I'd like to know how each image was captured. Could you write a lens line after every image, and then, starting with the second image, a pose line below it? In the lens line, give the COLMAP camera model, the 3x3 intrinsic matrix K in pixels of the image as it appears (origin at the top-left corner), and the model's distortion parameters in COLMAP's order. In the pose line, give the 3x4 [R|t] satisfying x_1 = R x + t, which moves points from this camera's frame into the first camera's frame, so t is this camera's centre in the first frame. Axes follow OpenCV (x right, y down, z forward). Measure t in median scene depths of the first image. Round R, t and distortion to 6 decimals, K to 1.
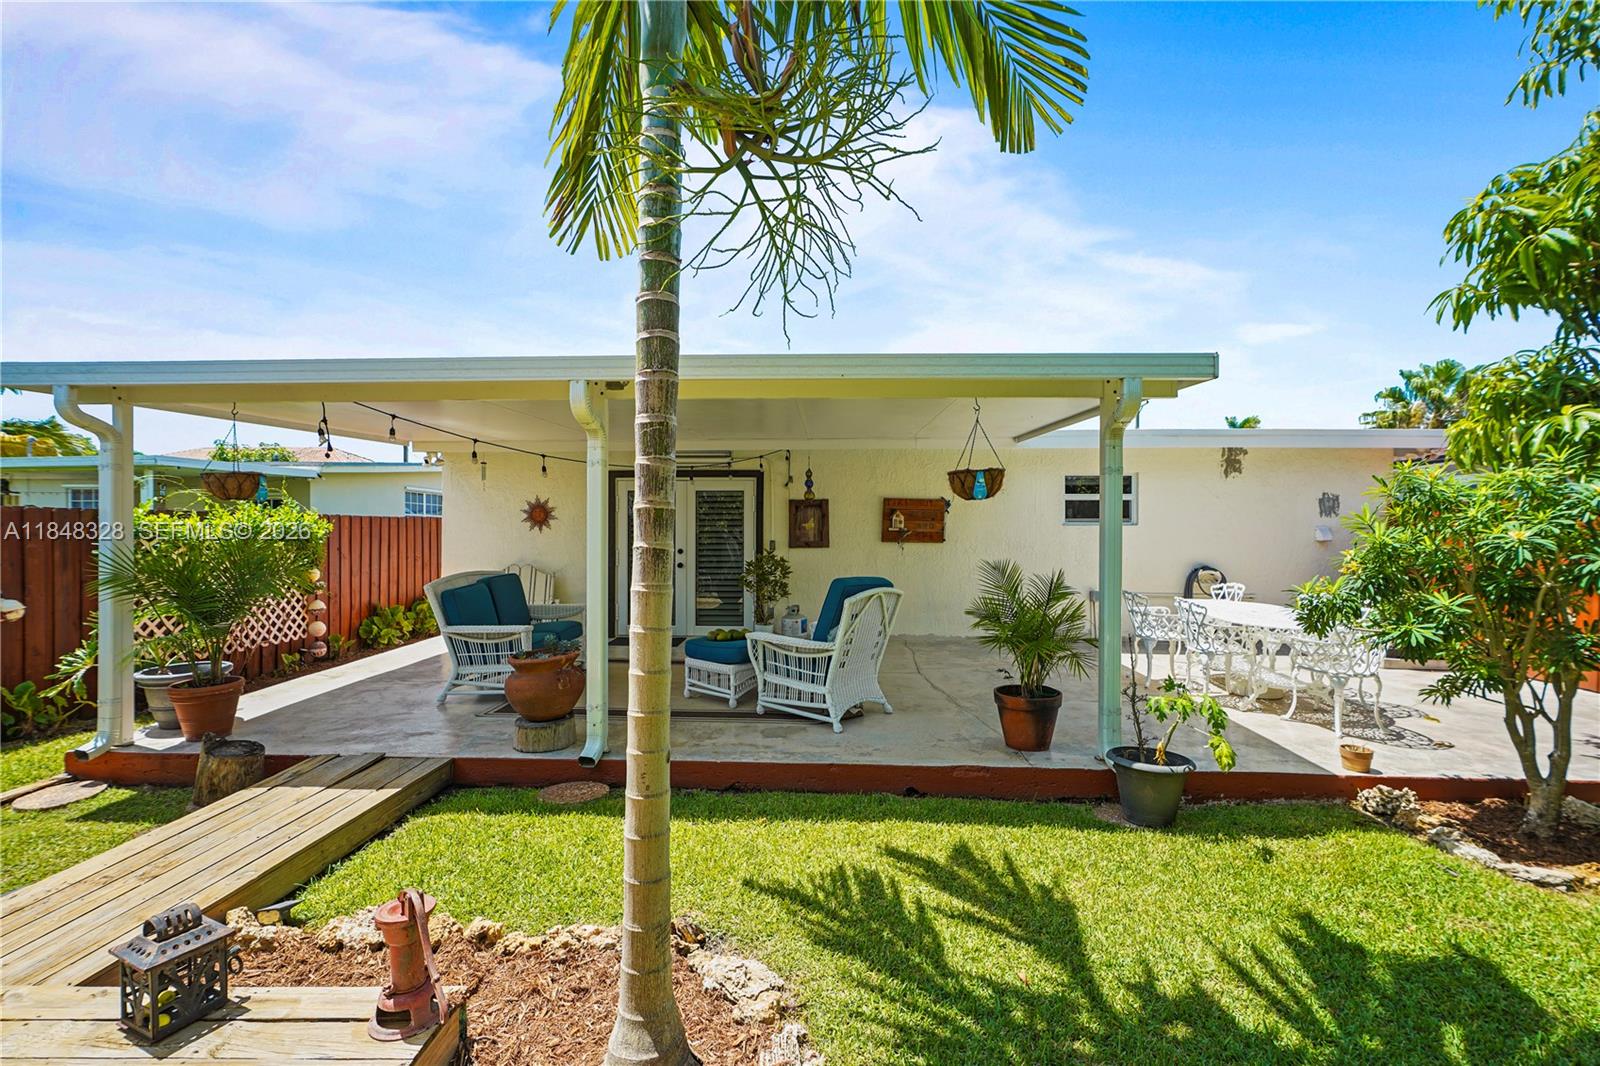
lens RADIAL K [[717.5, 0, 794.8], [0, 717.5, 536.7], [0, 0, 1]] dist [-0.004775, -0.000053]
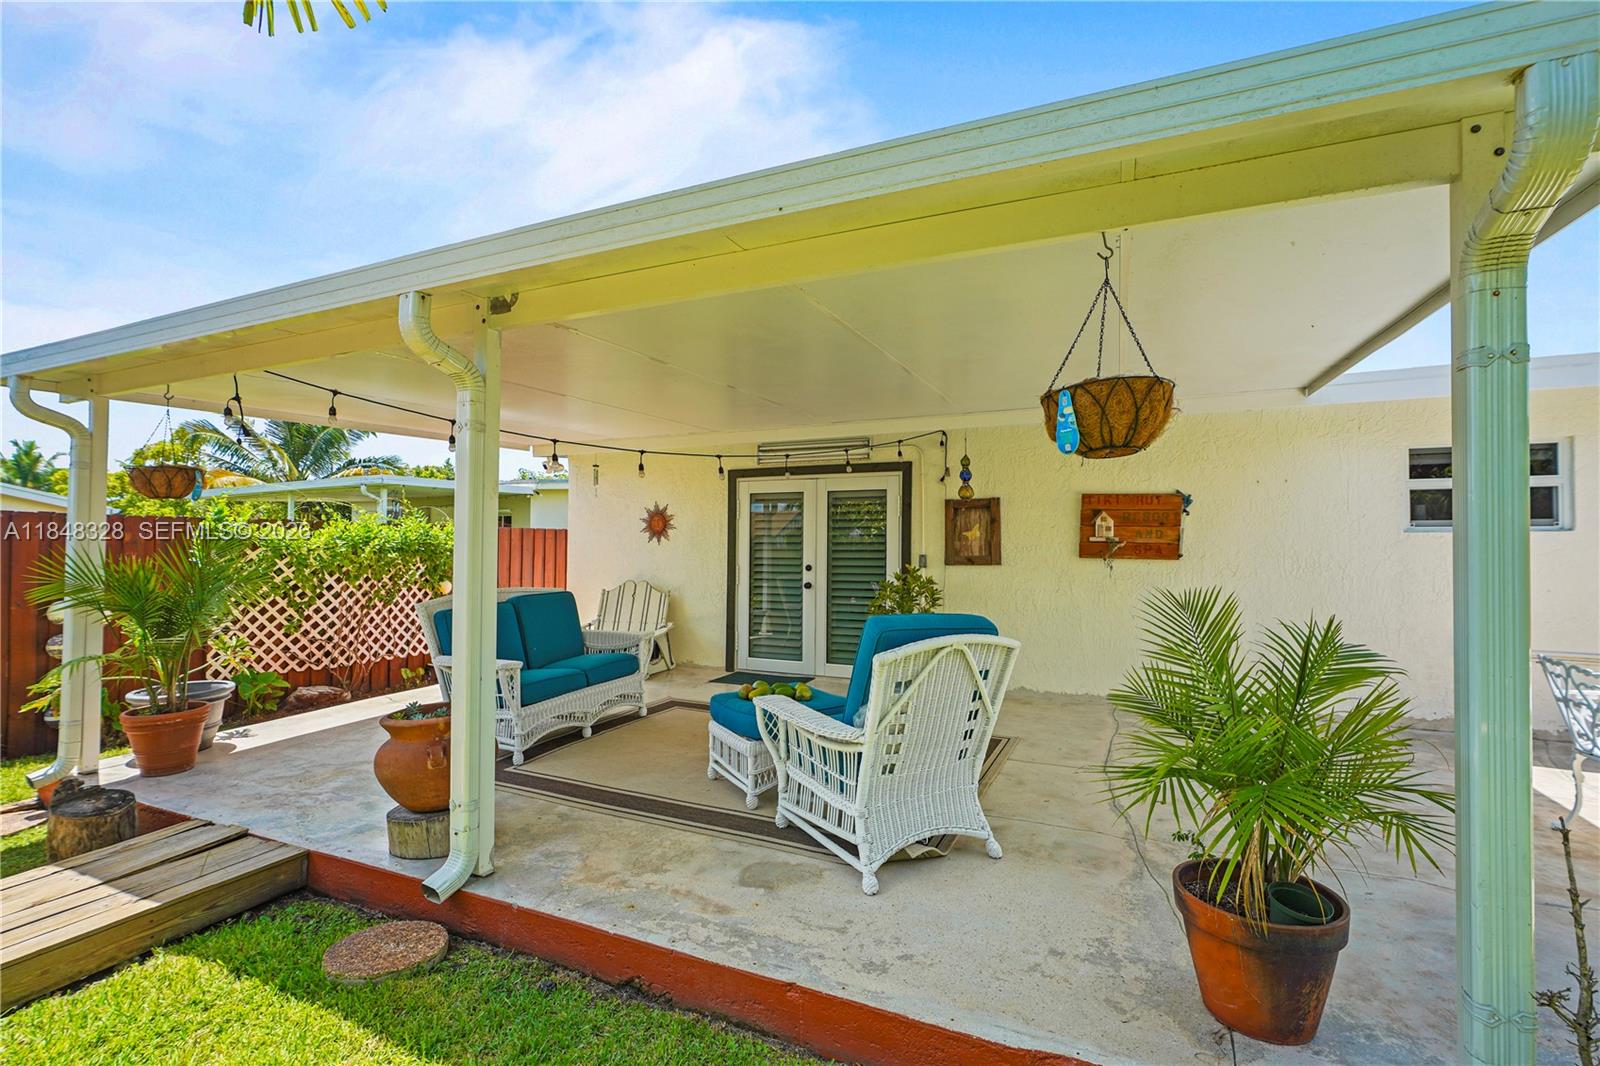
lens RADIAL K [[717.5, 0, 794.8], [0, 717.5, 536.7], [0, 0, 1]] dist [-0.004775, -0.000053]
pose [[0.929513, -0.003830, -0.368770, 0.177360], [-0.005624, 0.999683, -0.024558, 0.008195], [0.368747, 0.024901, 0.929196, 0.379740]]
